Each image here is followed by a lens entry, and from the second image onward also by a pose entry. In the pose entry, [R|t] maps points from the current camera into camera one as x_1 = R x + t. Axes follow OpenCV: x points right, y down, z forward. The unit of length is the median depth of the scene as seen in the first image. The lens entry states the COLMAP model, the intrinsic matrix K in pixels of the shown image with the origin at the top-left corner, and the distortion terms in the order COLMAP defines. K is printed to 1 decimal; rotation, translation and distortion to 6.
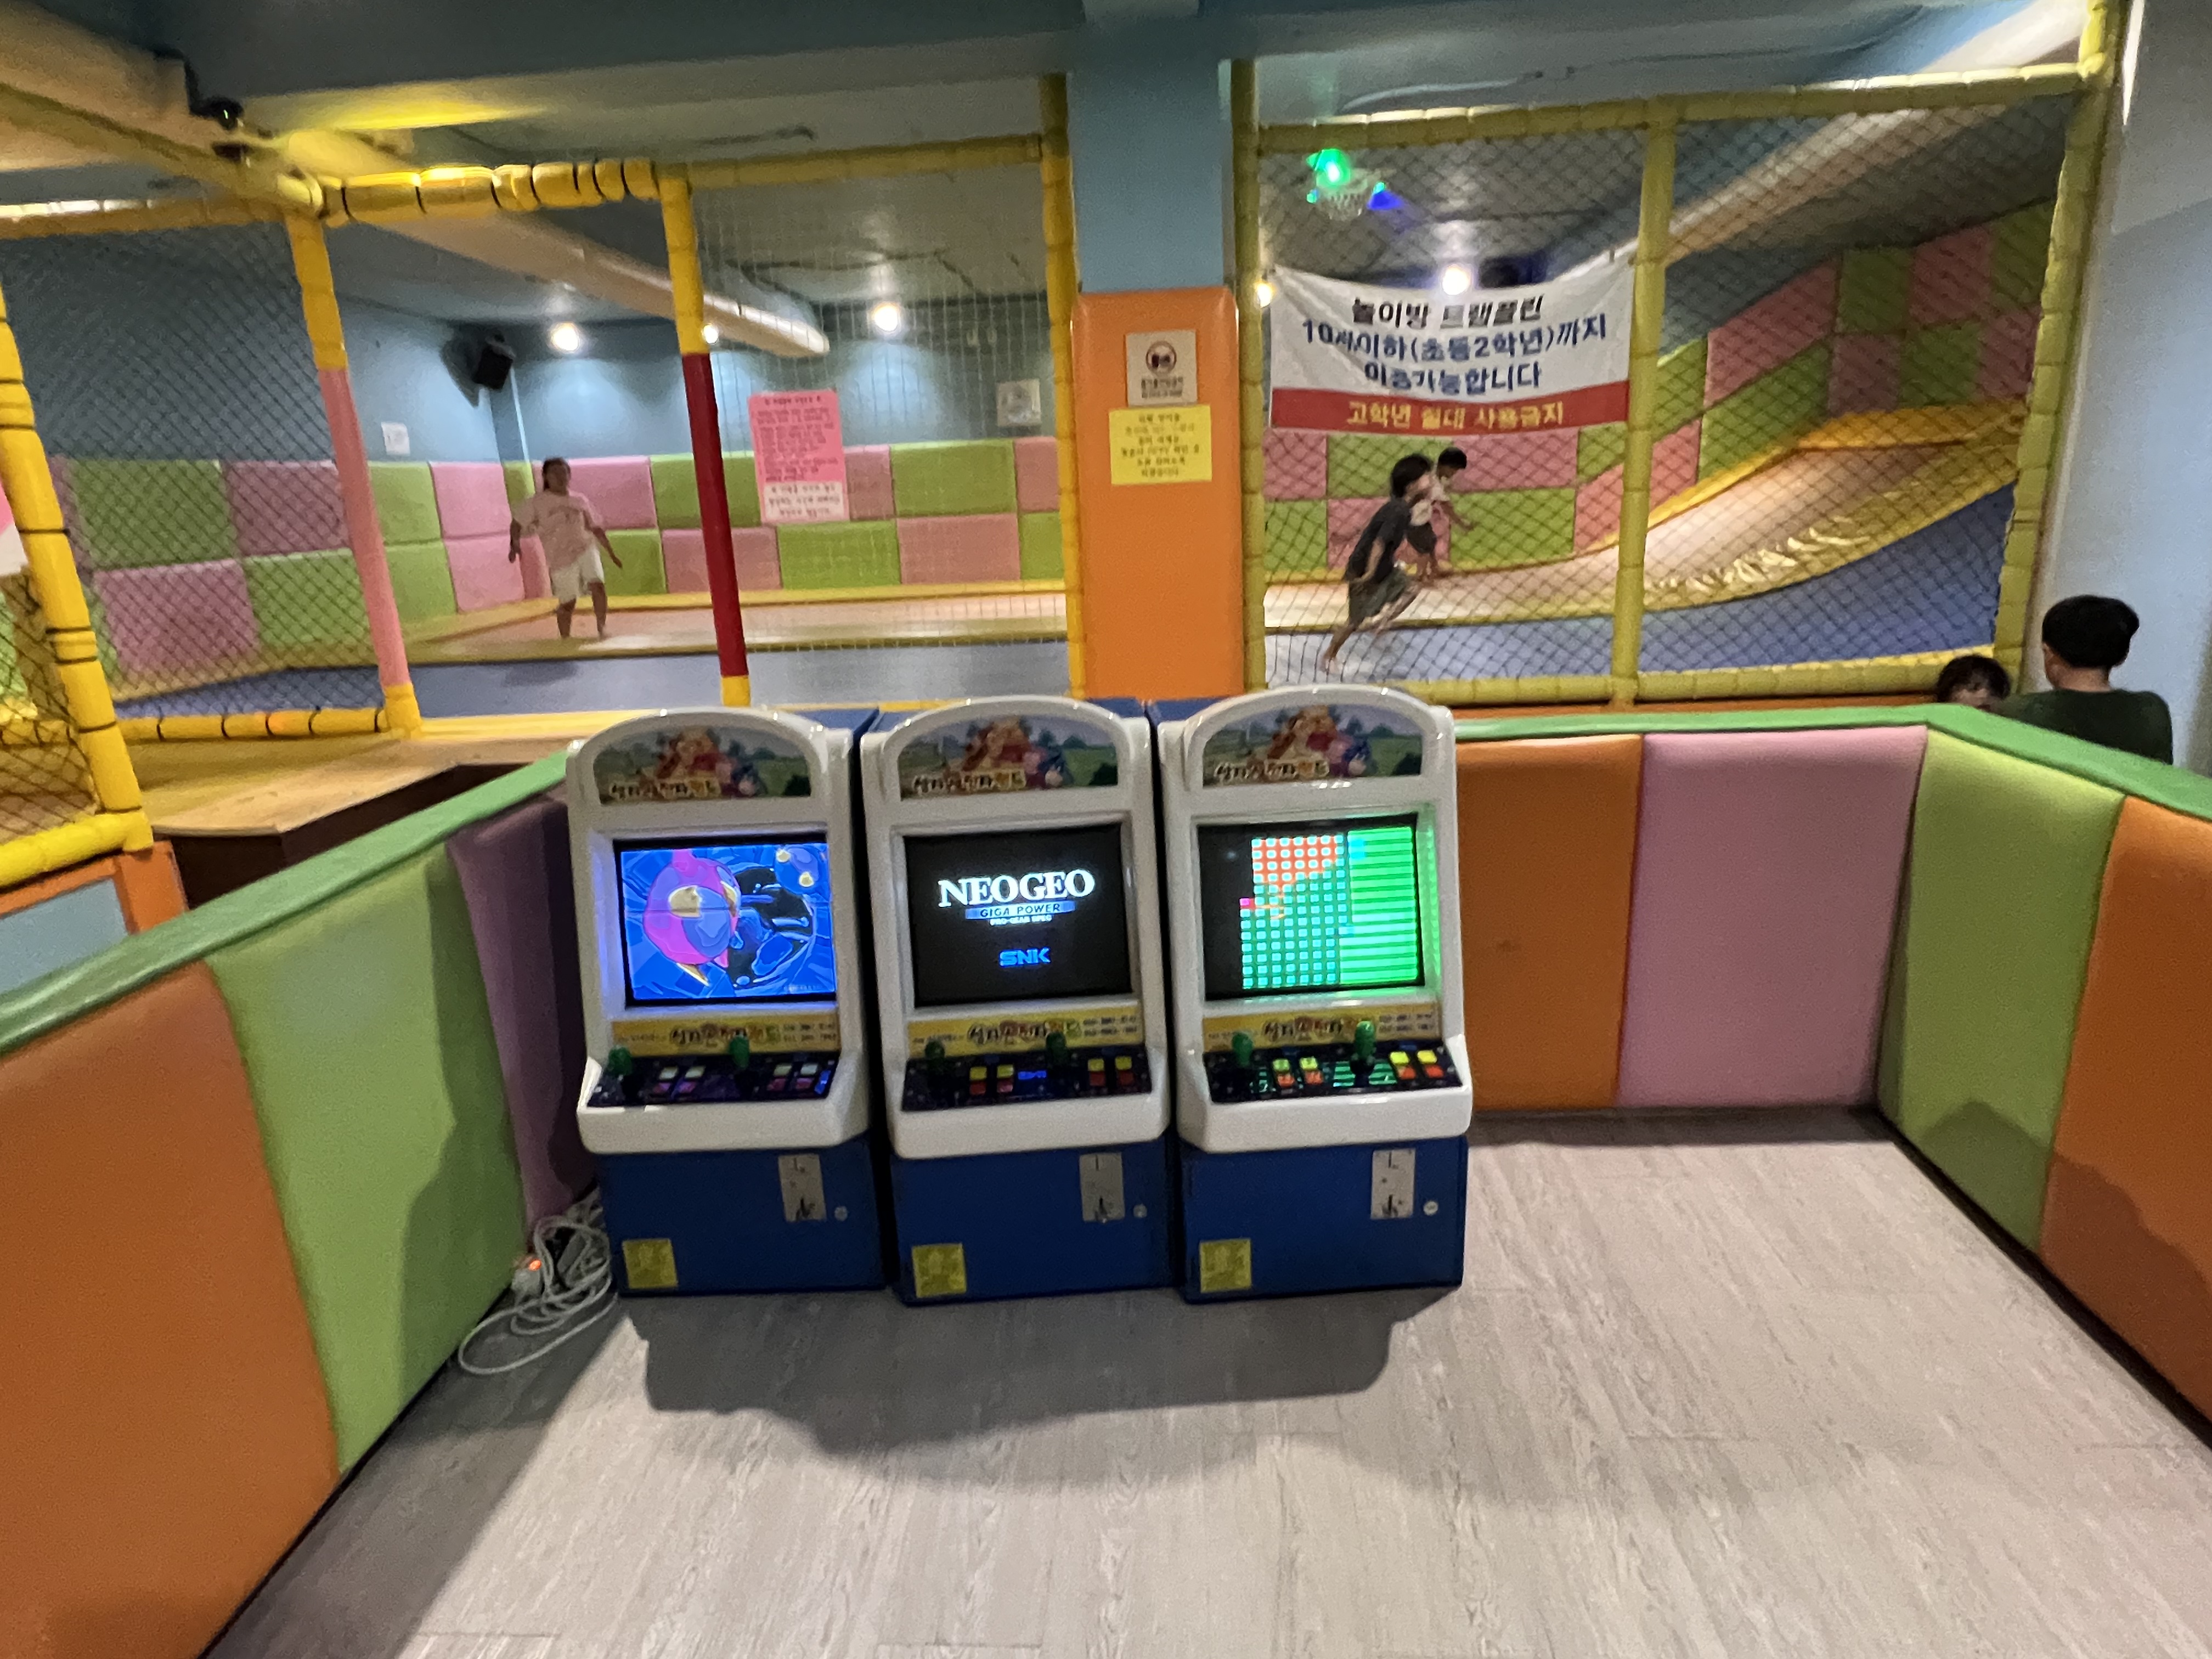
lens RADIAL K [[1228.0, 0, 1106.0], [0, 1228.0, 829.5], [0, 0, 1]] dist [0.000179, -0.000419]
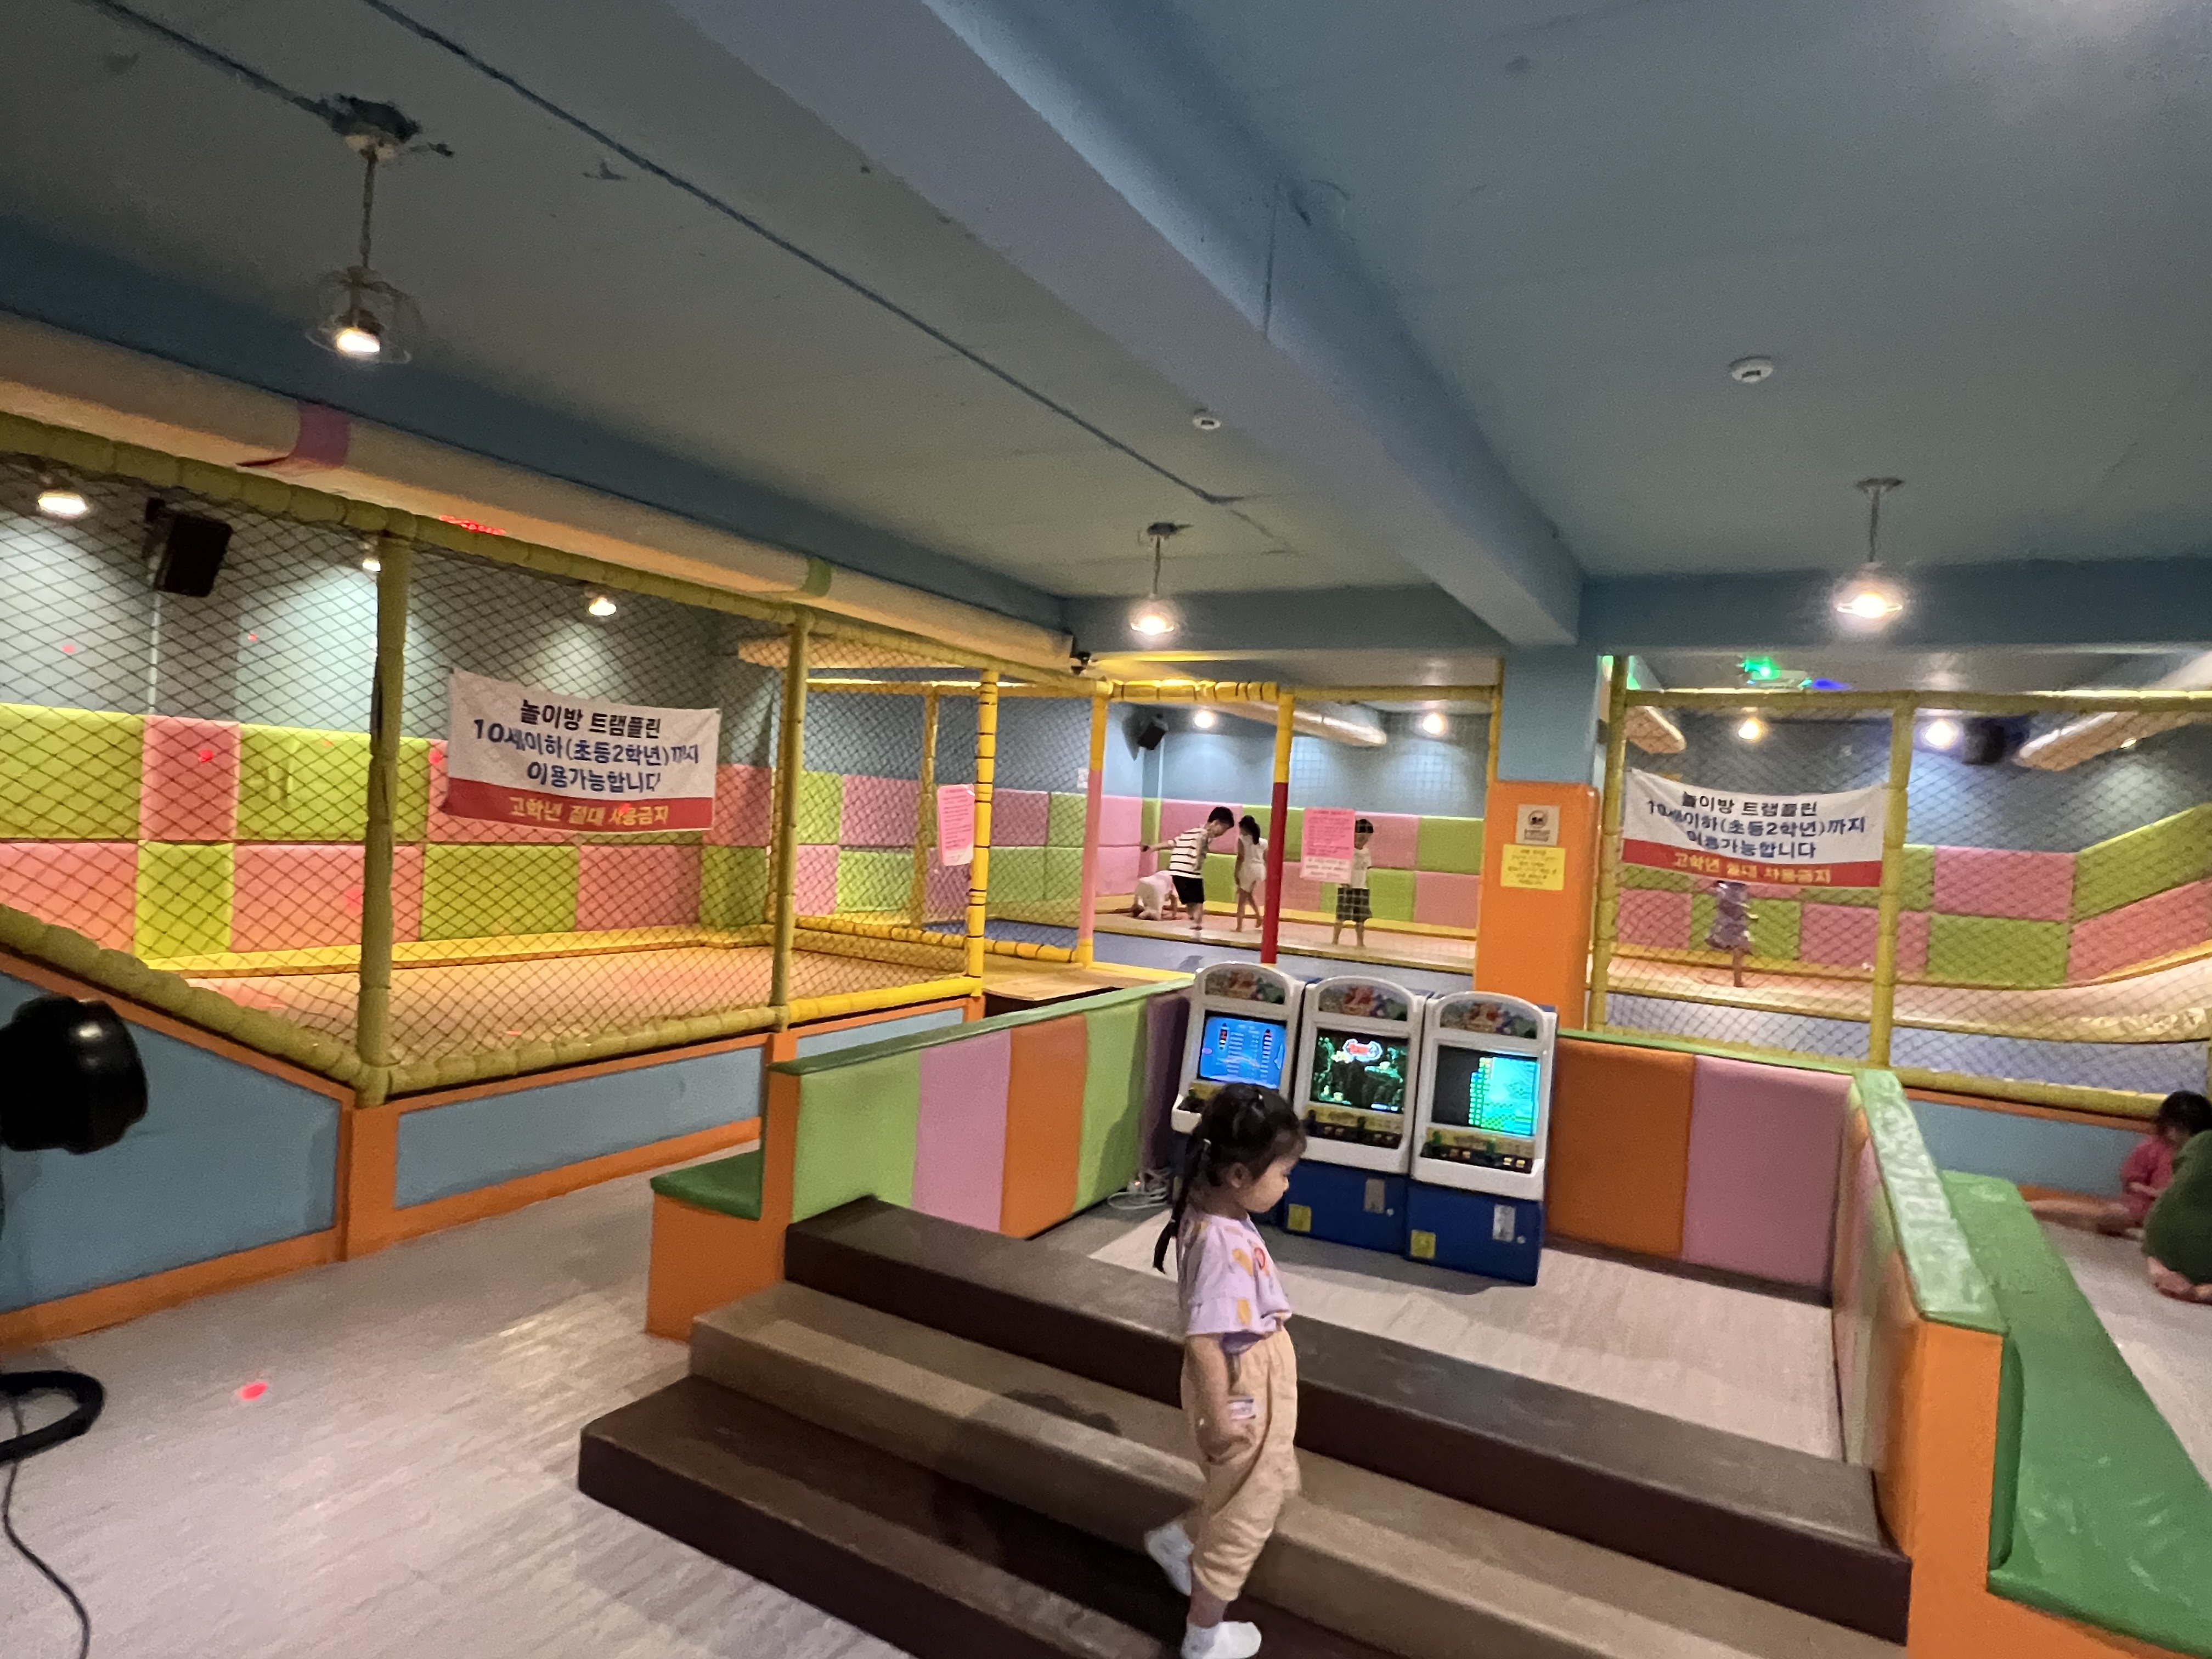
lens RADIAL K [[1228.0, 0, 1106.0], [0, 1228.0, 829.5], [0, 0, 1]] dist [0.000179, -0.000419]
pose [[0.896402, 0.110198, -0.429325, 0.219567], [-0.217200, 0.953546, -0.208746, 0.109380], [0.386378, 0.280370, 0.878695, -0.672102]]
